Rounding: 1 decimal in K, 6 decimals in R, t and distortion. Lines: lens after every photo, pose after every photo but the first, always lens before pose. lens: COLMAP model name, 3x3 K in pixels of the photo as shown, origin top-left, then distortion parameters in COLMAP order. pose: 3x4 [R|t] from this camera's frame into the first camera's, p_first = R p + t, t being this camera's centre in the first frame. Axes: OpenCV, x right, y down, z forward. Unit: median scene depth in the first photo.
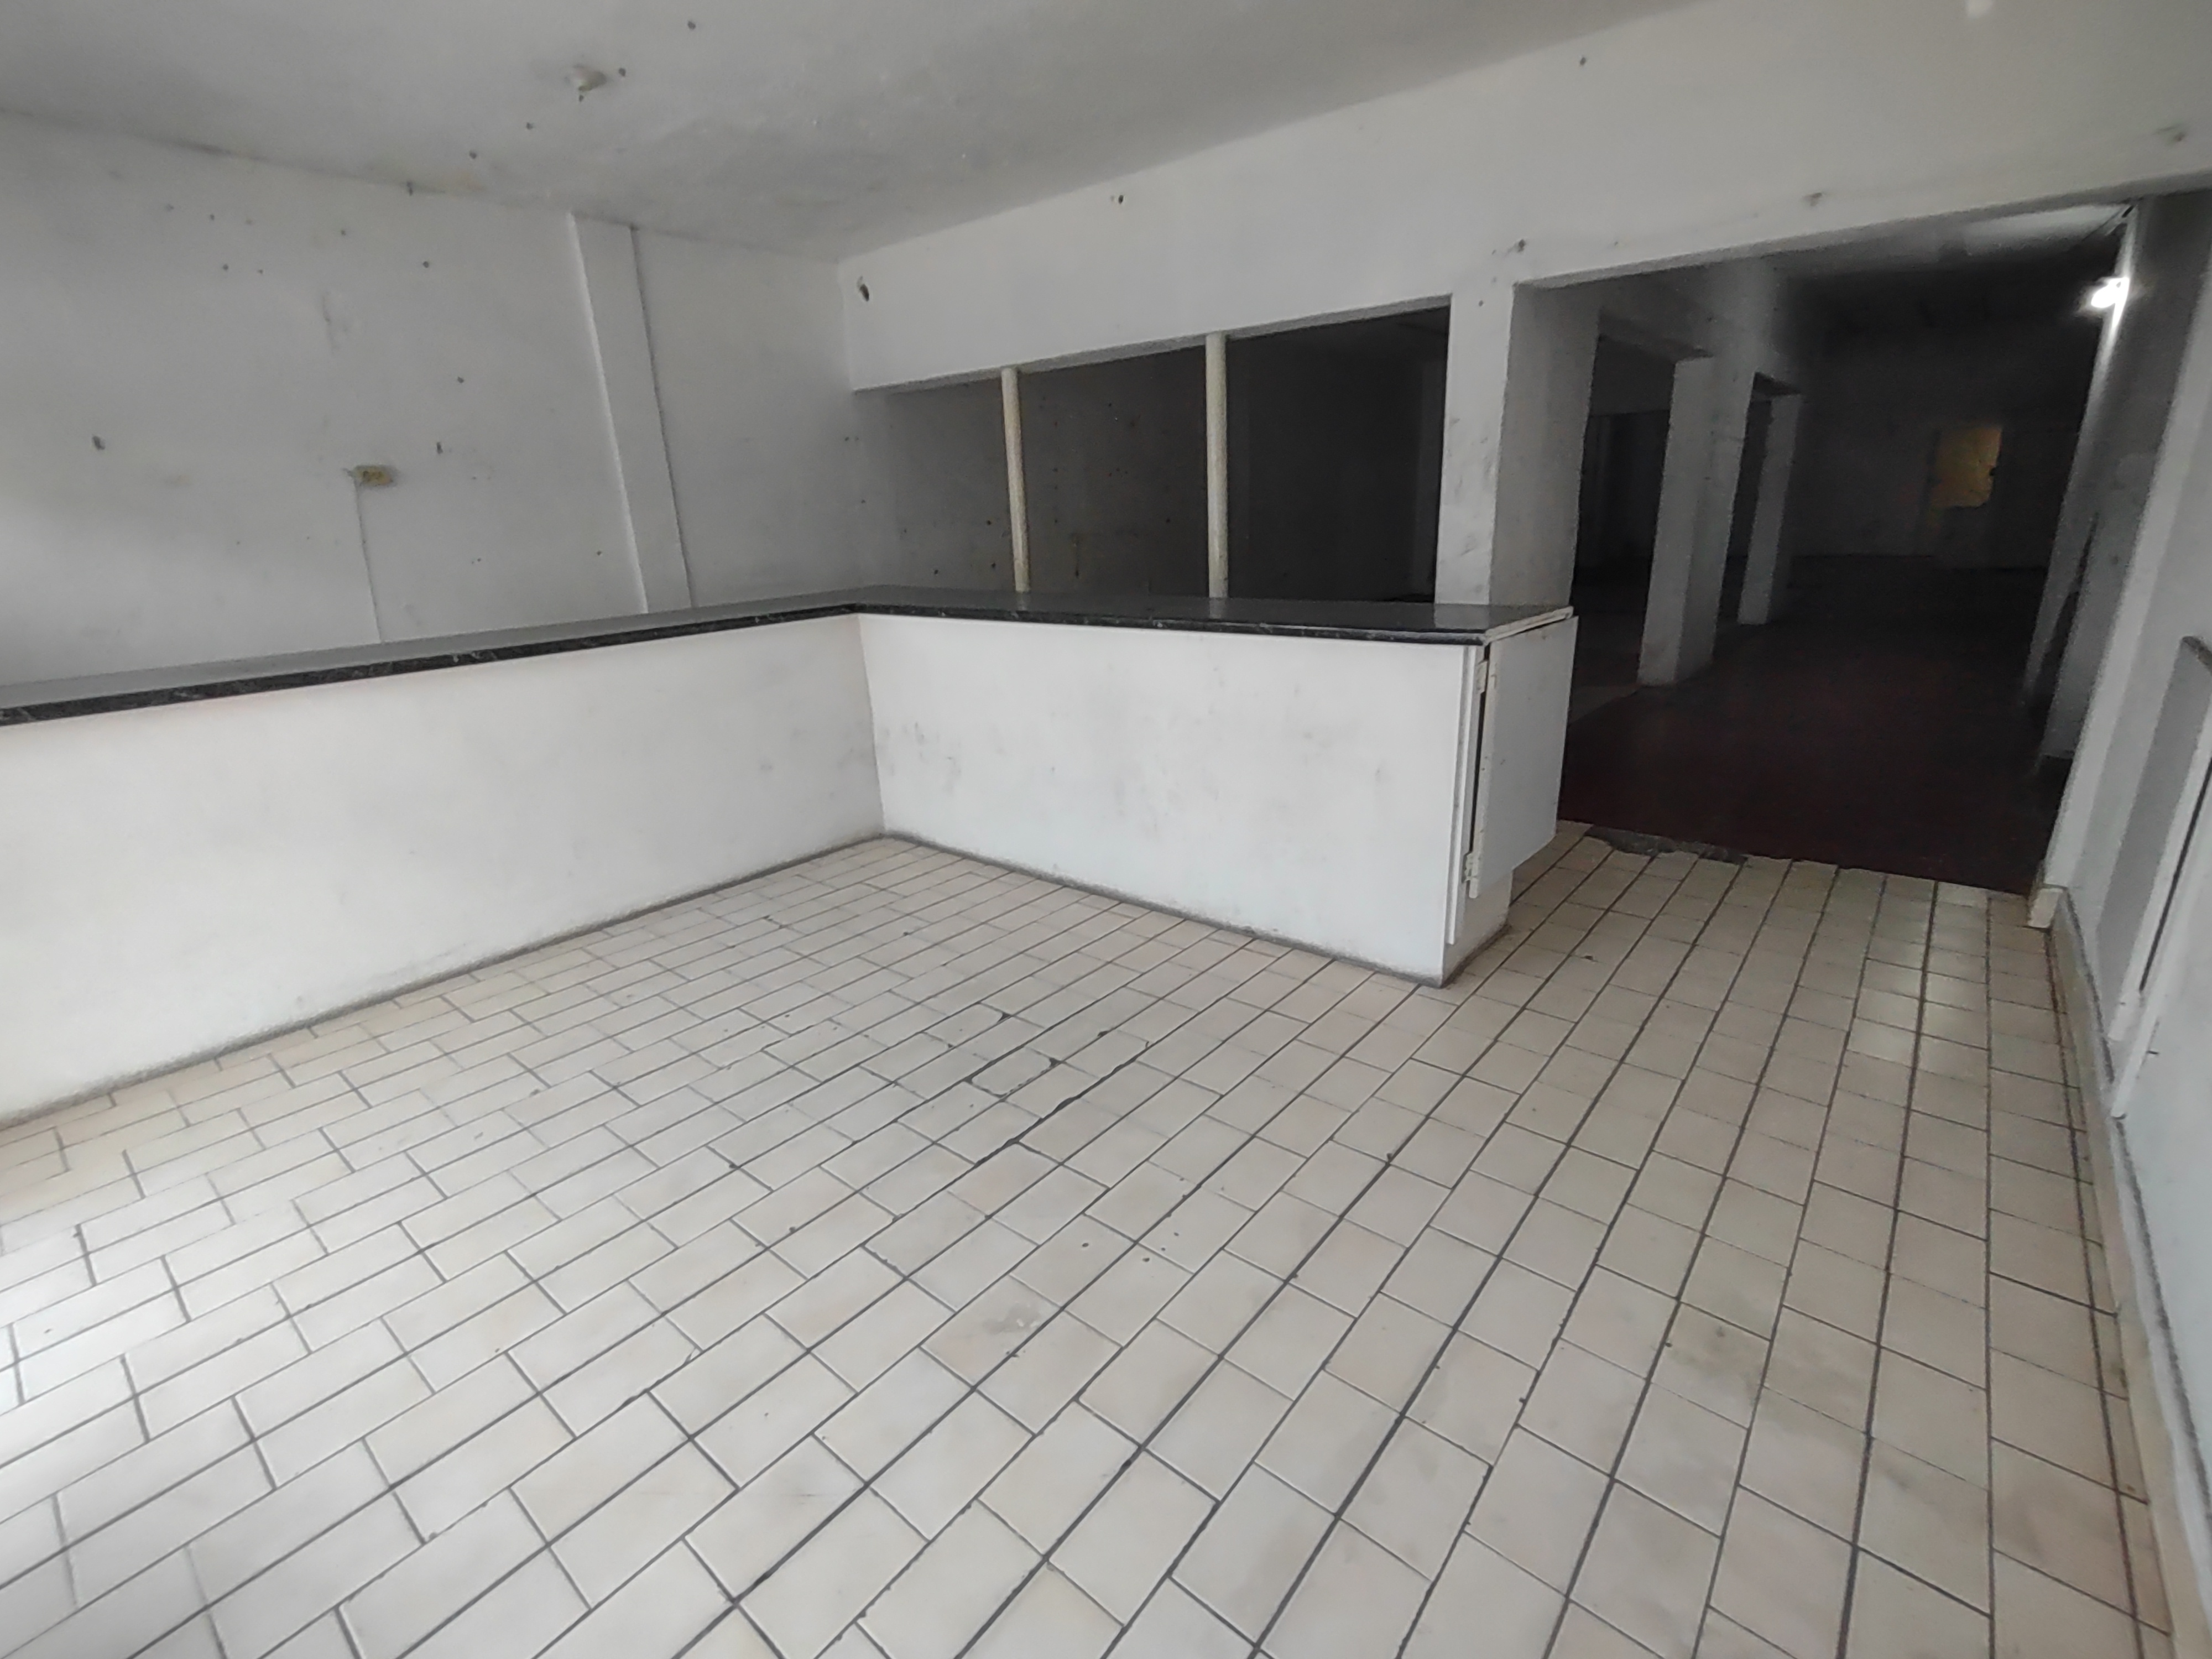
lens RADIAL K [[1004.0, 0, 1102.2], [0, 1004.0, 838.9], [0, 0, 1]] dist [-0.009208, 0.004521]
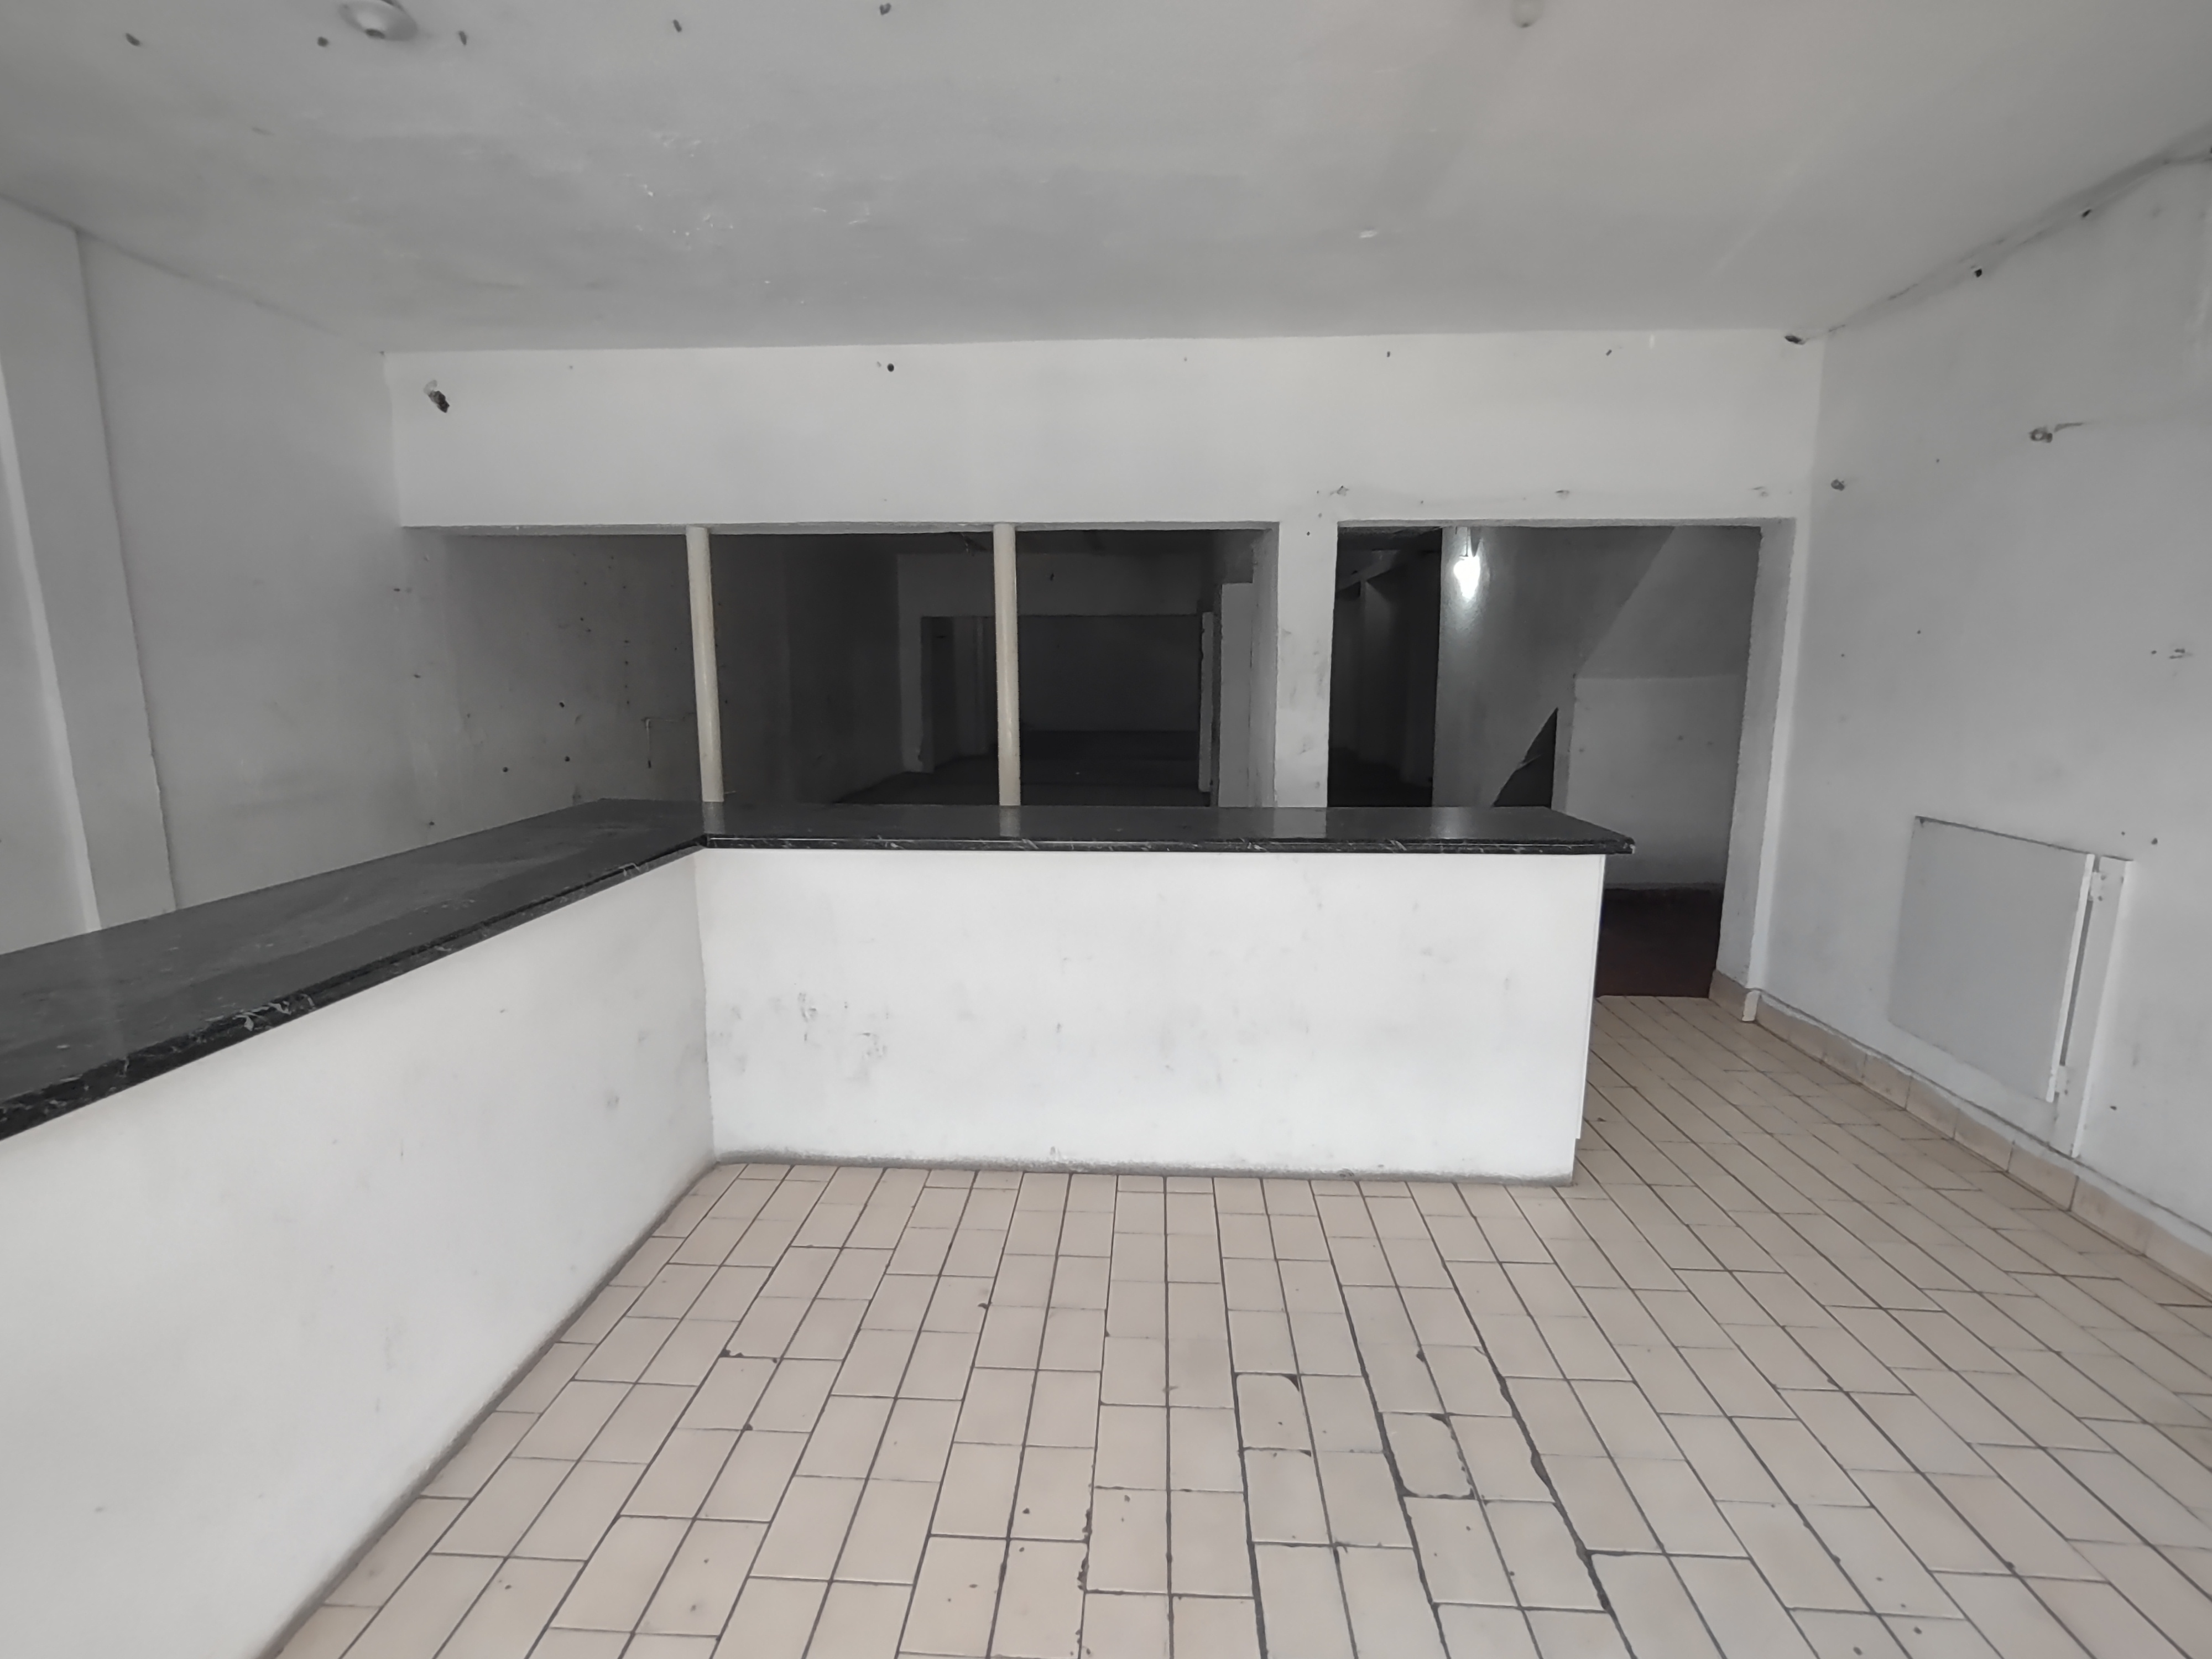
lens RADIAL K [[1004.0, 0, 1102.2], [0, 1004.0, 838.9], [0, 0, 1]] dist [-0.009208, 0.004521]
pose [[0.810883, -0.063360, 0.581769, -0.529843], [0.165405, 0.978401, -0.123989, -0.125713], [-0.561347, 0.196768, 0.803848, 0.343882]]
